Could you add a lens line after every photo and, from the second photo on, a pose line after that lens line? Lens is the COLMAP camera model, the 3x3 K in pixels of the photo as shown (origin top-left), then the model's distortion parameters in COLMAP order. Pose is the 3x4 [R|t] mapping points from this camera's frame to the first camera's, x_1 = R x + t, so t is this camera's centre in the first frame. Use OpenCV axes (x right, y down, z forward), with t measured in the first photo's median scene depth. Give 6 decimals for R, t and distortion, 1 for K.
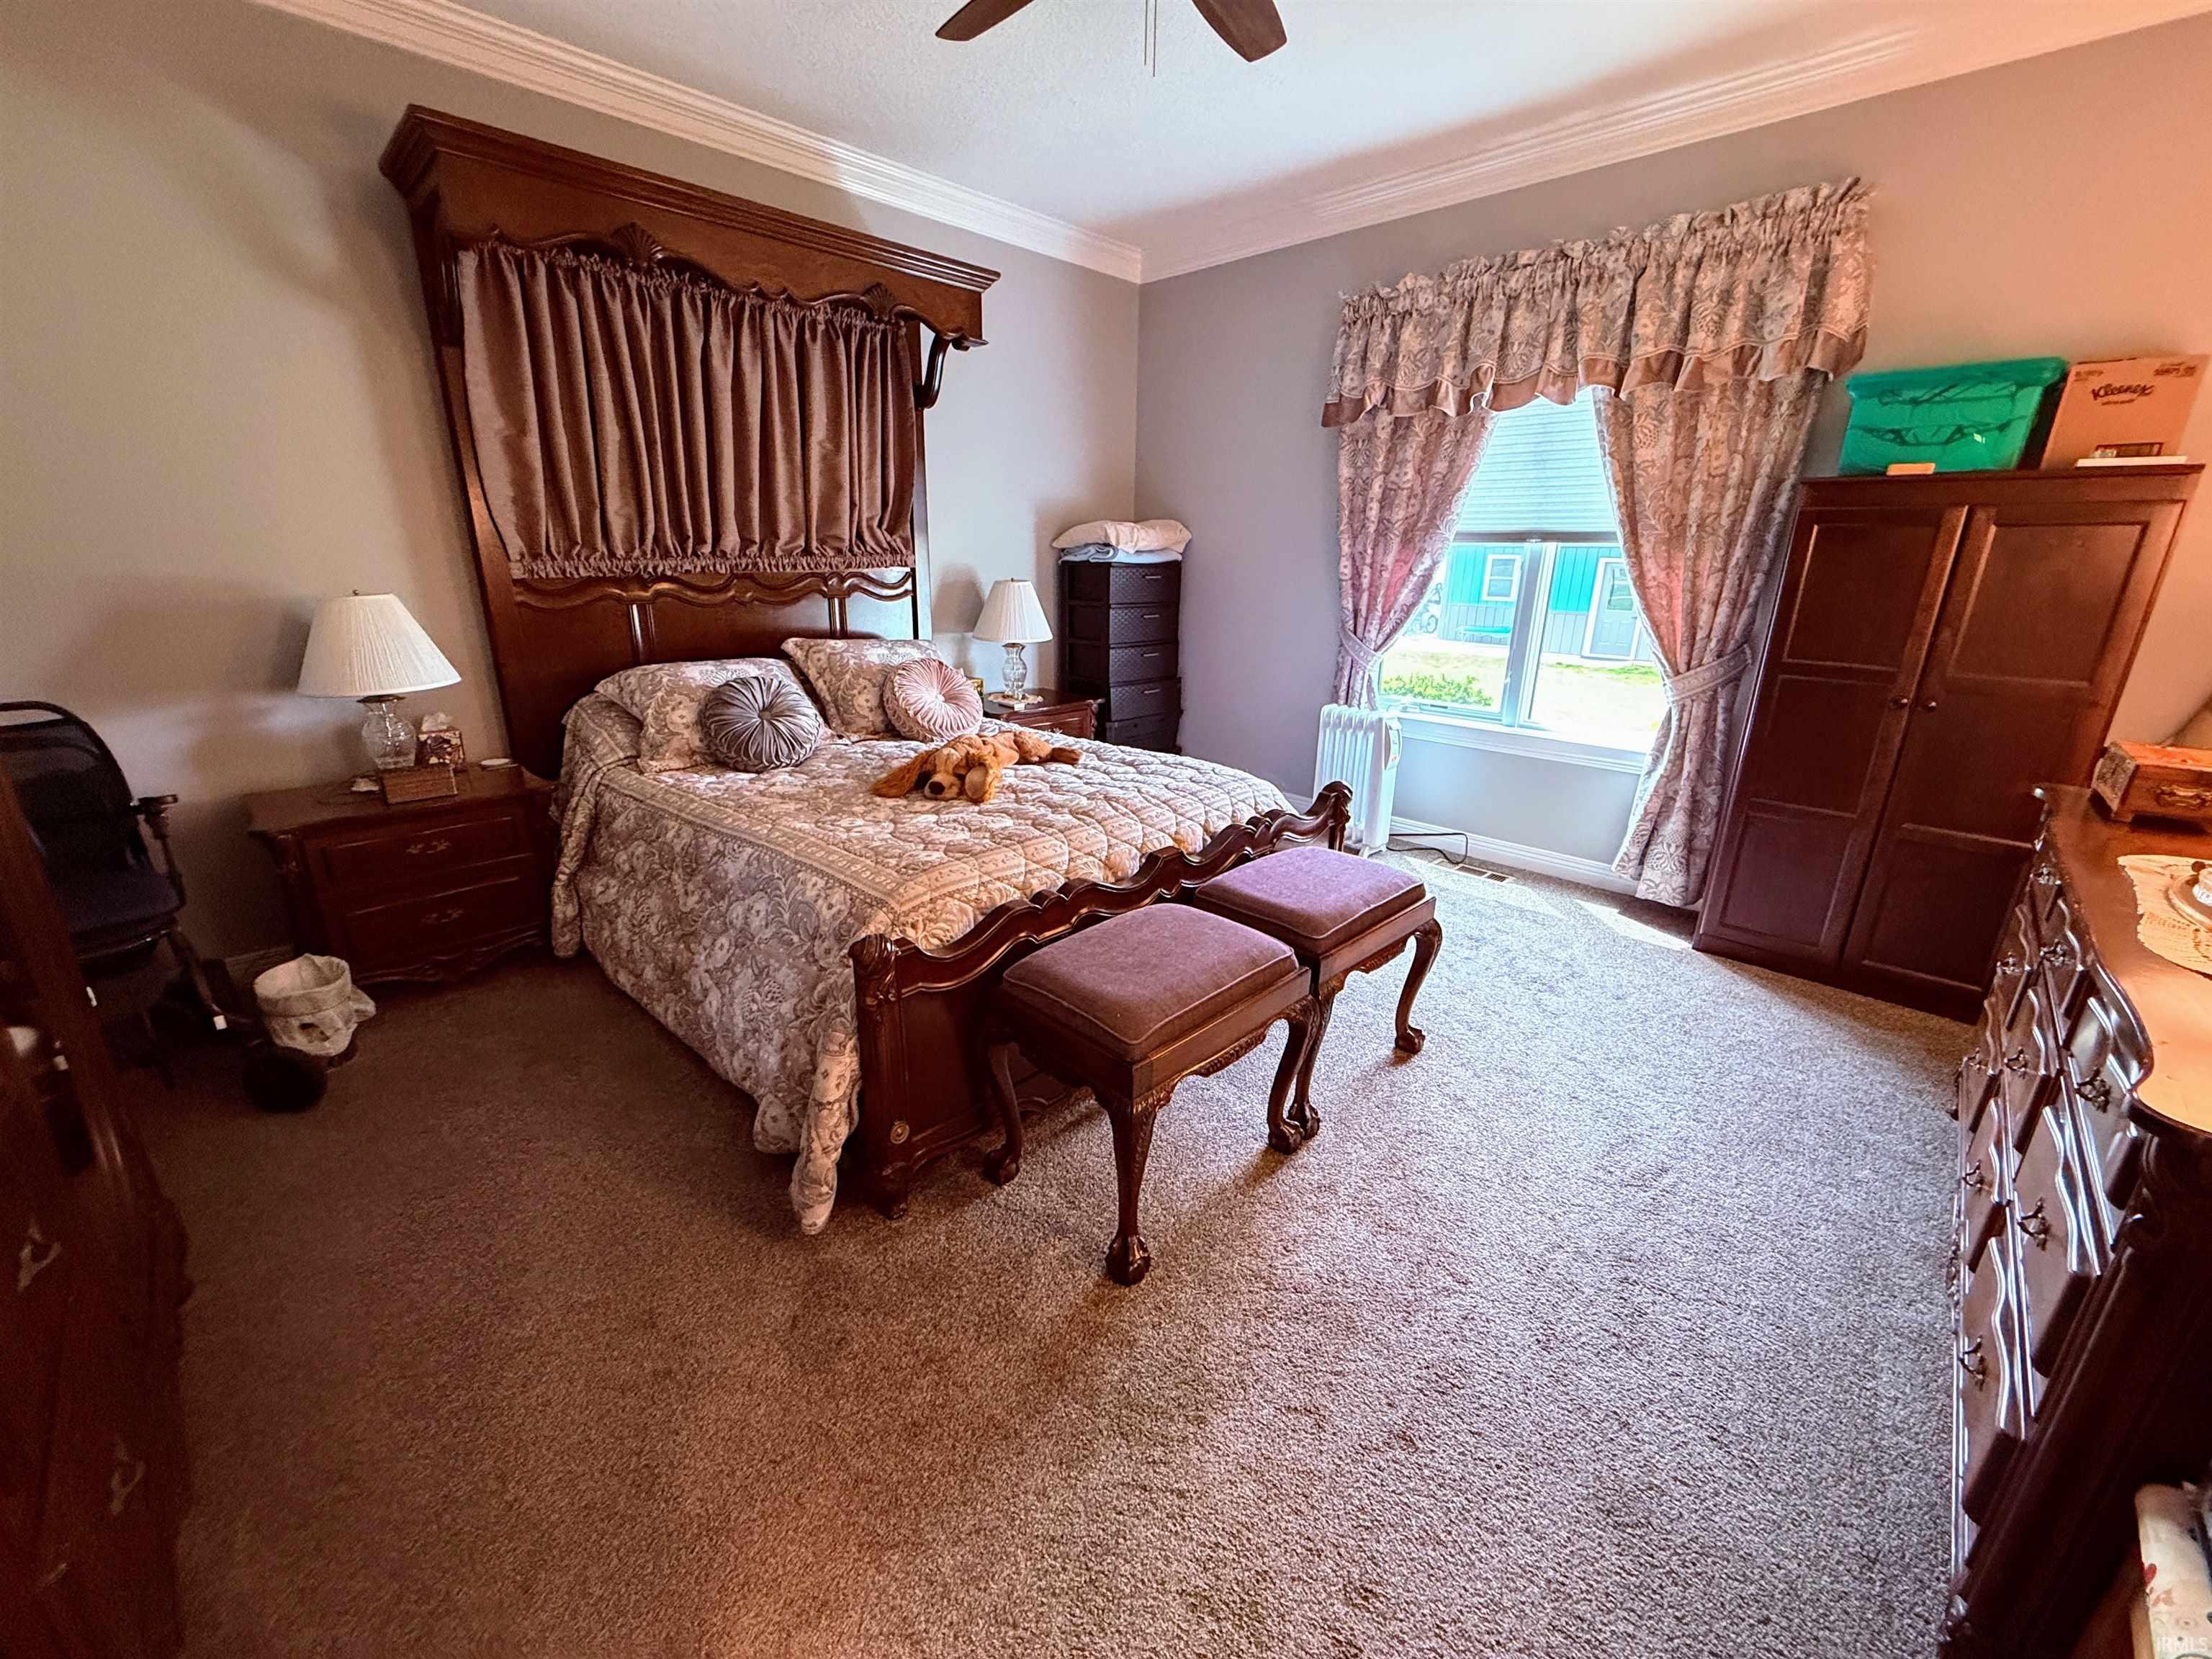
lens RADIAL K [[879.0, 0, 1107.3], [0, 879.0, 832.0], [0, 0, 1]] dist [-0.000823, -0.000042]
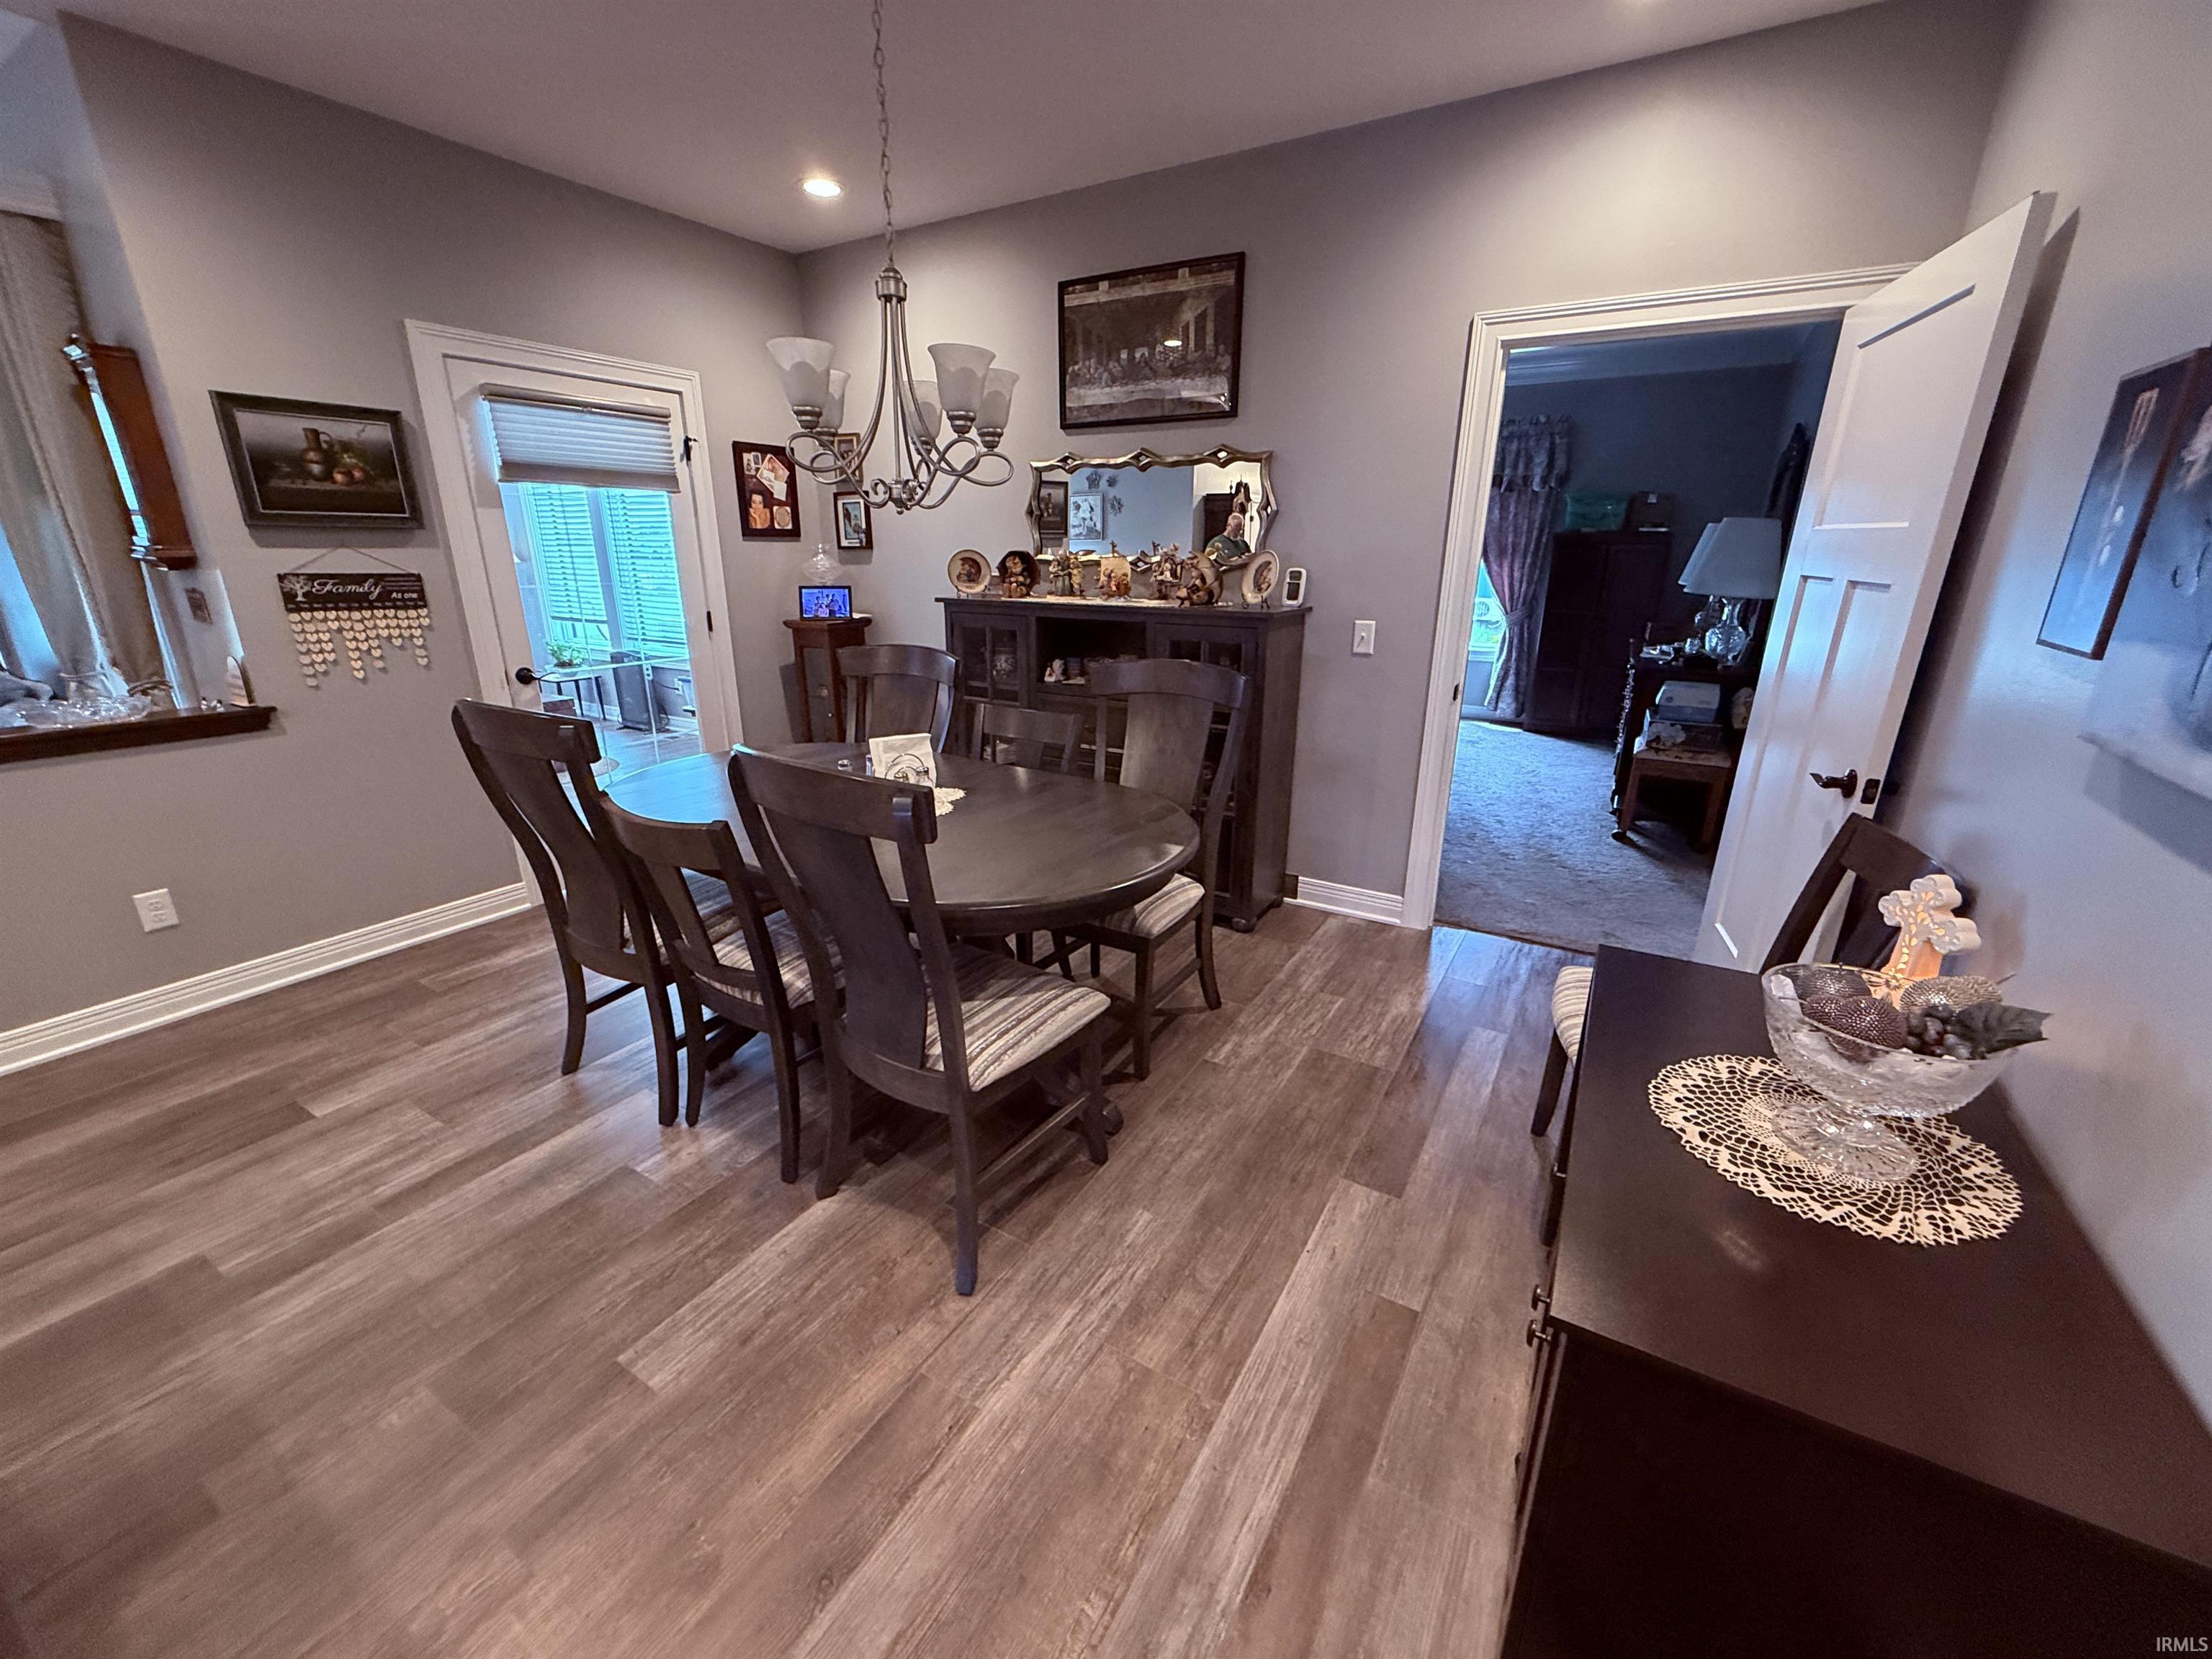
lens RADIAL K [[879.0, 0, 1102.4], [0, 879.0, 824.5], [0, 0, 1]] dist [-0.000823, -0.000042]
pose [[0.984879, -0.076992, 0.155195, -0.799961], [0.073745, 0.996923, 0.026580, 0.231055], [-0.156764, -0.014733, 0.987526, -1.120173]]
